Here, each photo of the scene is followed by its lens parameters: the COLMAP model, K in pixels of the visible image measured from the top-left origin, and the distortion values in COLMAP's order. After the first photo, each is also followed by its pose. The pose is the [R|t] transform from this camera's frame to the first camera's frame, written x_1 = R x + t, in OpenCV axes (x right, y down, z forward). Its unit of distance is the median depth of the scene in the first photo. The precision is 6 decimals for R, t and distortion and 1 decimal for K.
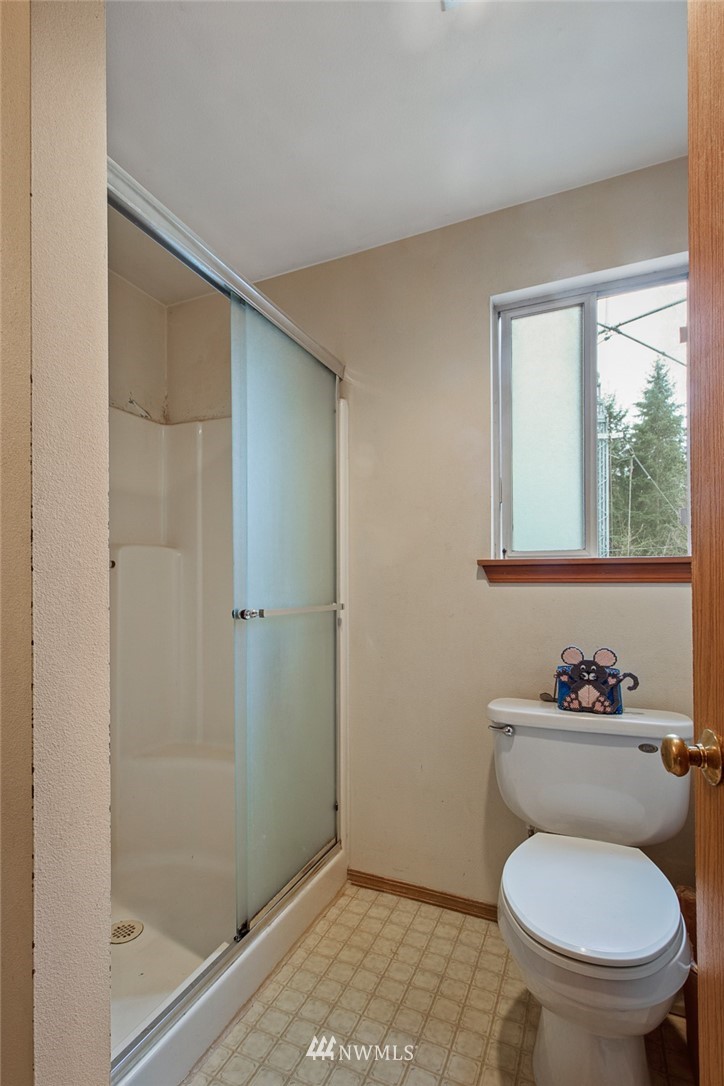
lens RADIAL K [[517.6, 0, 358.2], [0, 517.6, 593.3], [0, 0, 1]] dist [0.001544, 0.000680]
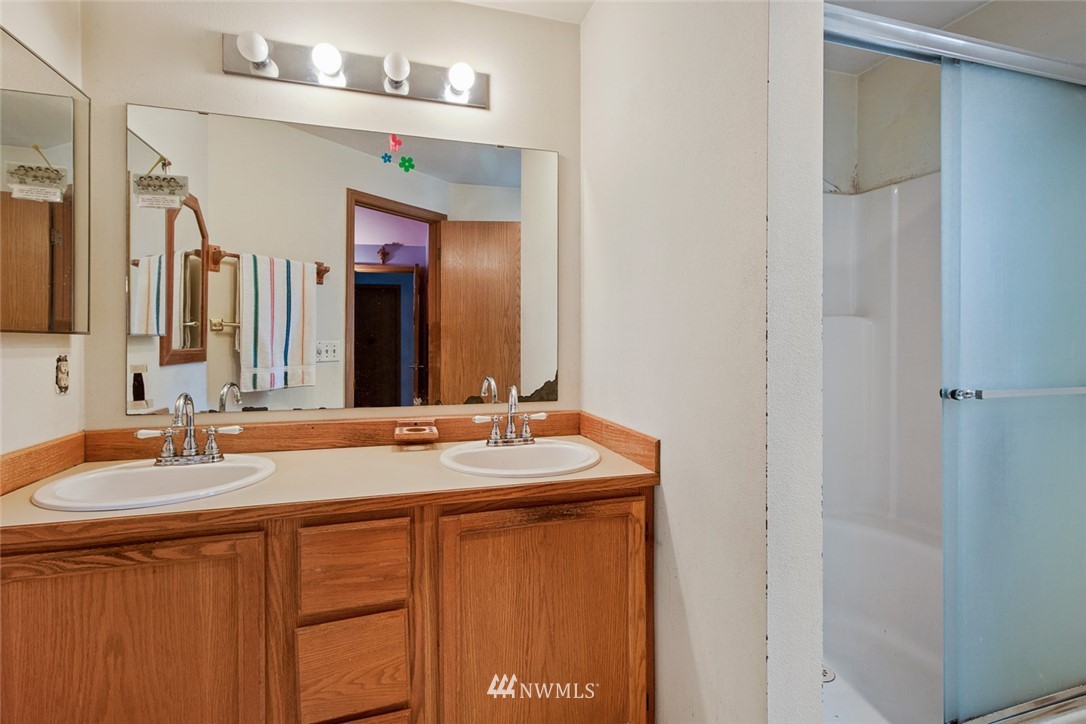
lens RADIAL K [[517.6, 0, 551.5], [0, 517.6, 351.6], [0, 0, 1]] dist [0.001544, 0.000680]
pose [[0.651130, 0.007412, -0.758930, 0.015490], [-0.001310, 0.999962, 0.008643, -0.043943], [0.758965, -0.004633, 0.651115, -0.167694]]
